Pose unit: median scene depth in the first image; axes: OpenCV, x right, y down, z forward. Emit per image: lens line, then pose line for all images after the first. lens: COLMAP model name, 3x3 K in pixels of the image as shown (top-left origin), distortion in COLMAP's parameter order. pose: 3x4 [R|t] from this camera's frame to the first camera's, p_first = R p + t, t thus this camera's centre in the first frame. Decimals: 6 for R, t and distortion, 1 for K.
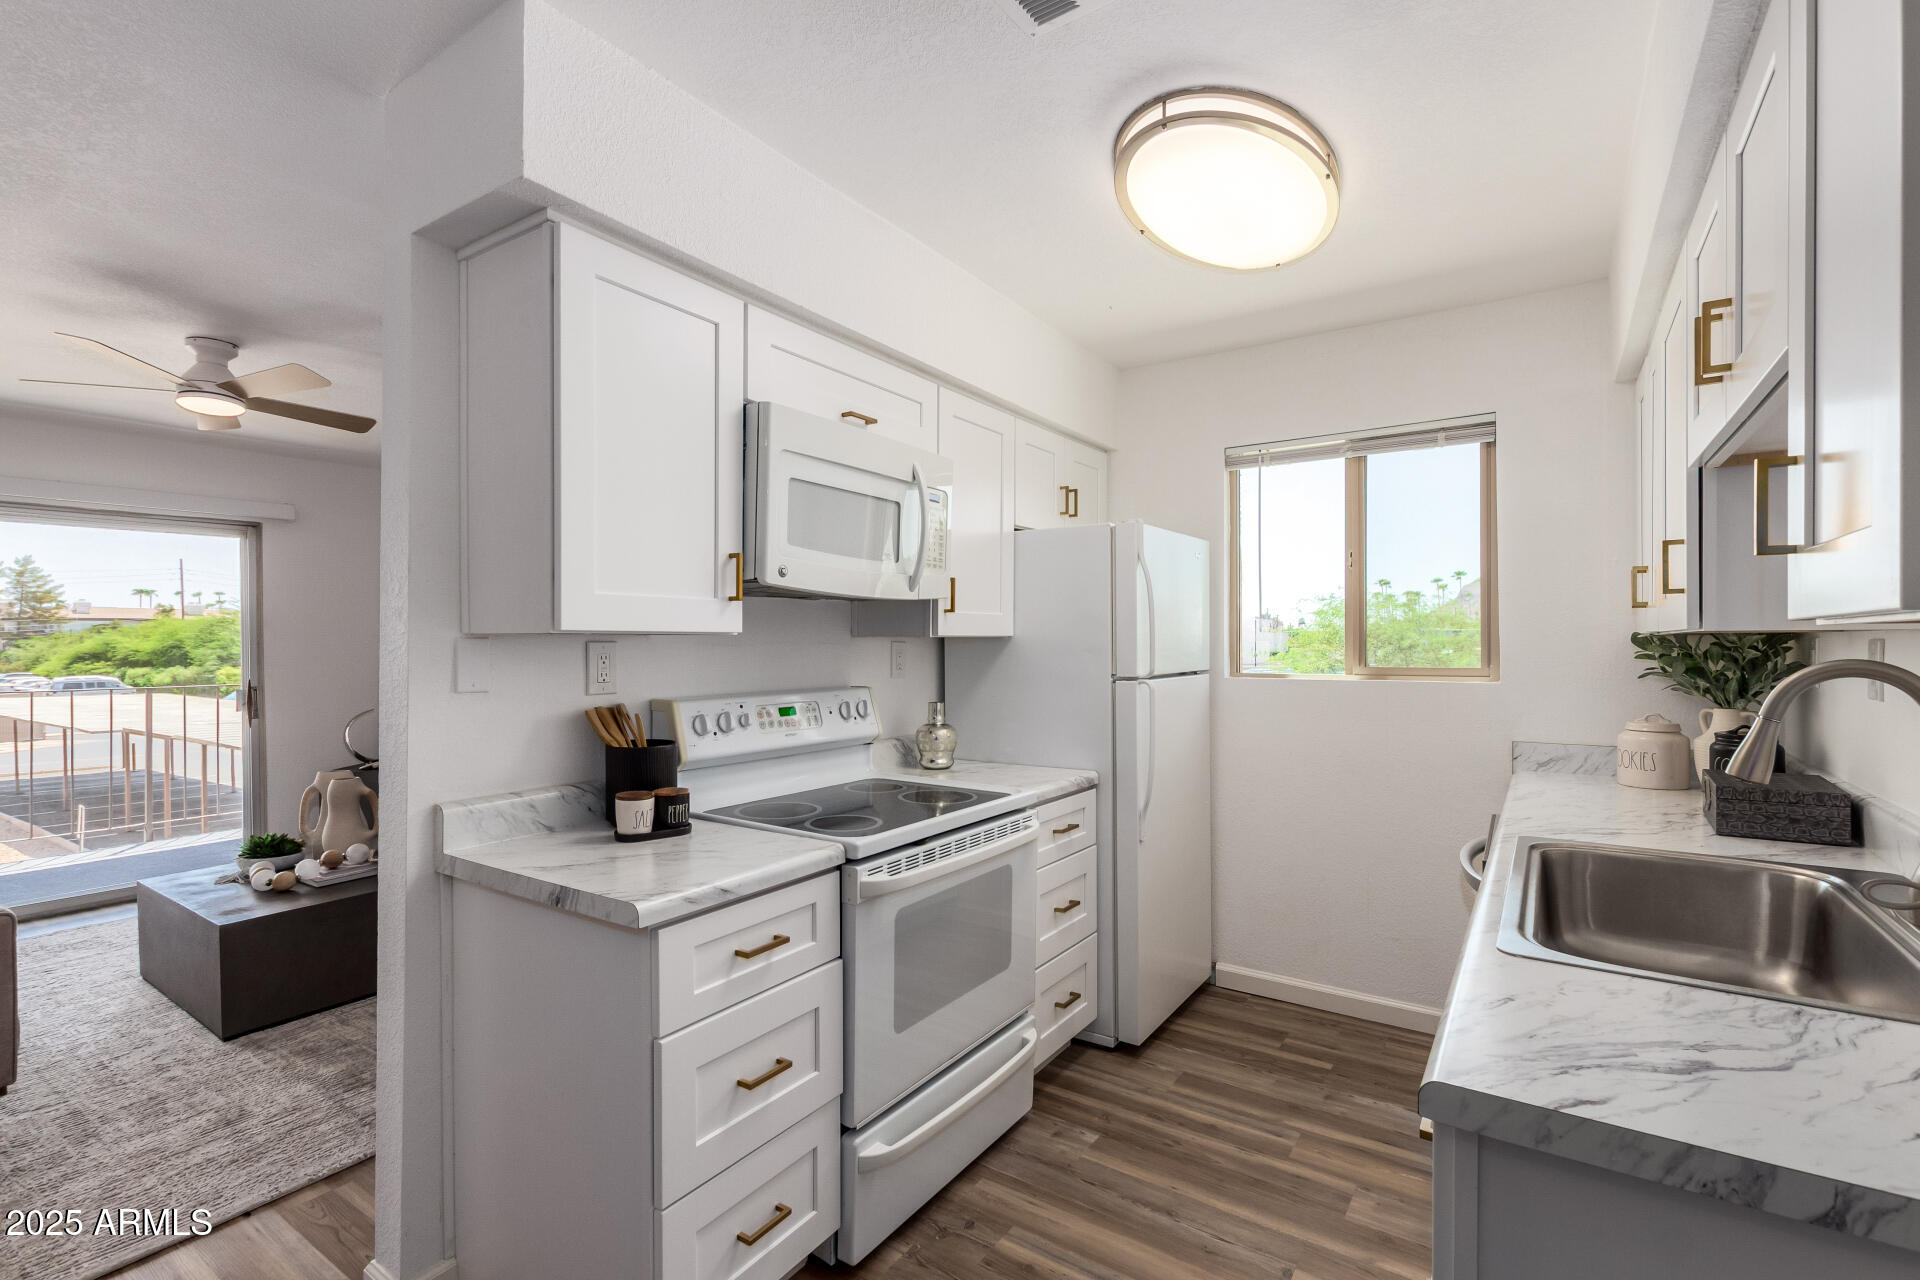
lens RADIAL K [[883.2, 0, 945.7], [0, 883.2, 639.4], [0, 0, 1]] dist [0.010669, -0.002418]
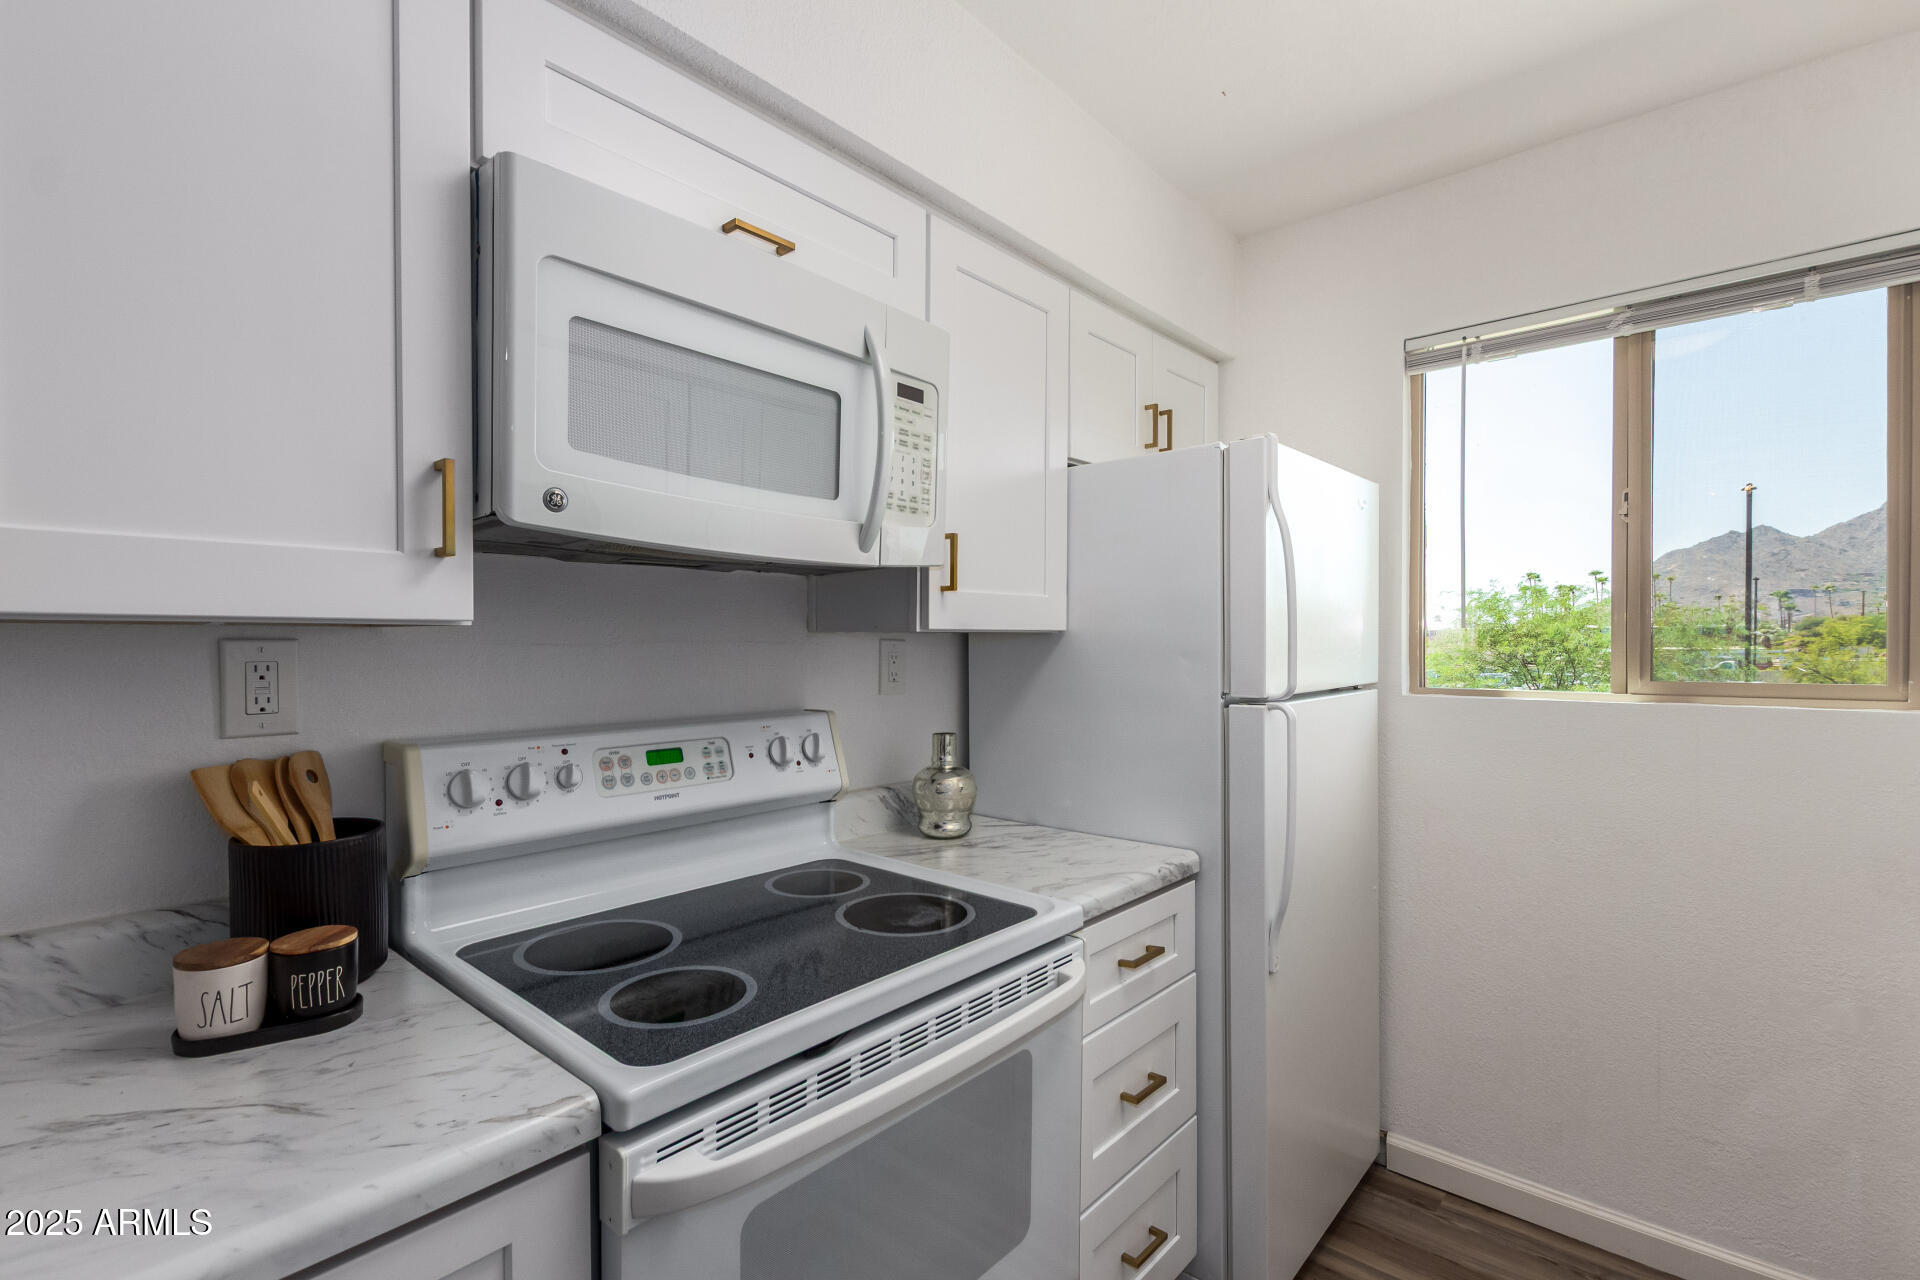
lens RADIAL K [[883.2, 0, 975.9], [0, 883.2, 649.2], [0, 0, 1]] dist [0.010669, -0.002418]
pose [[0.995639, 0.000602, -0.093291, 0.080232], [0.000540, 0.999925, 0.012216, 0.001930], [0.093291, -0.012213, 0.995564, 0.401705]]
